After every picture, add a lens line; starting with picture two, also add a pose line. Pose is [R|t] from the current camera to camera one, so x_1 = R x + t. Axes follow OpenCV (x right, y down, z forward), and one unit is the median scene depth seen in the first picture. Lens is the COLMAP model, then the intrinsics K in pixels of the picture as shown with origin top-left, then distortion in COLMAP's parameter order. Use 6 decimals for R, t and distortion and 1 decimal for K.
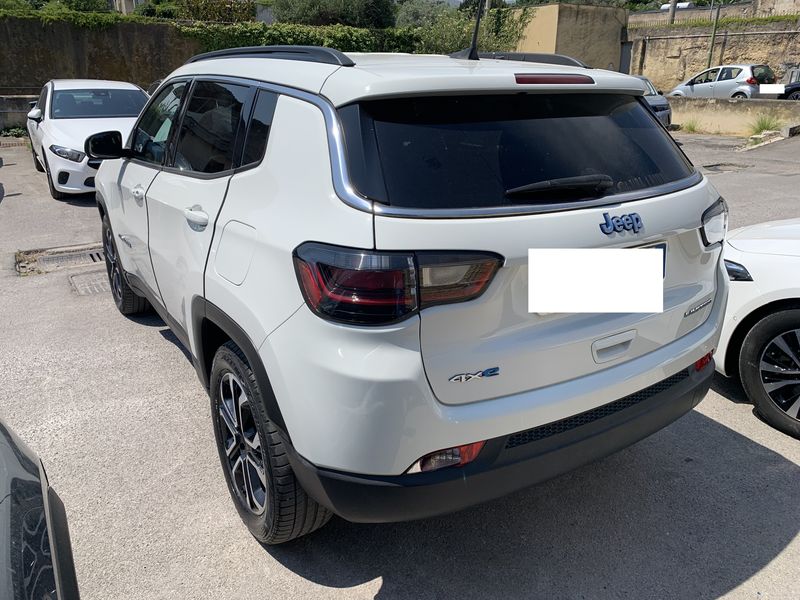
lens RADIAL K [[603.3, 0, 403.3], [0, 603.3, 298.9], [0, 0, 1]] dist [0.034090, -0.028957]
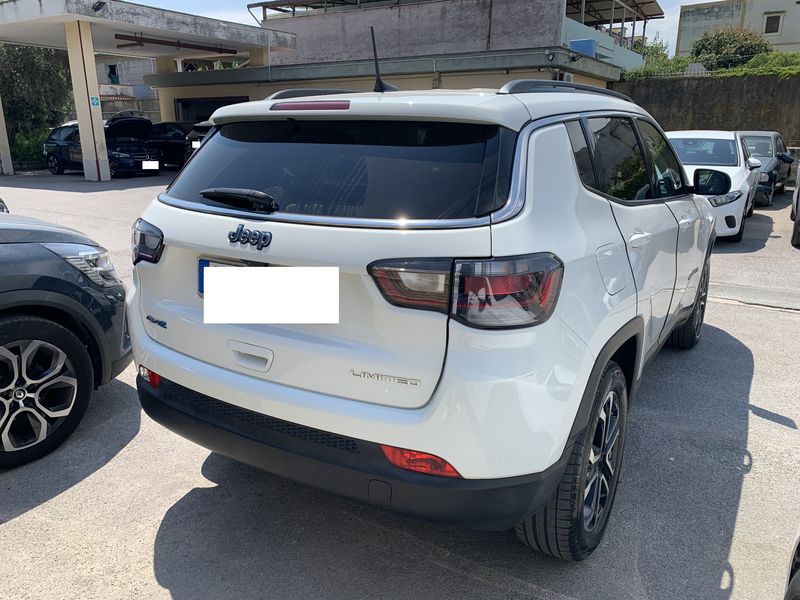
lens RADIAL K [[603.3, 0, 397.7], [0, 603.3, 305.5], [0, 0, 1]] dist [0.034090, -0.028957]
pose [[0.443664, 0.248063, -0.861178, 1.275291], [-0.309615, 0.944188, 0.112466, -0.190049], [0.841012, 0.216736, 0.495706, 0.650477]]
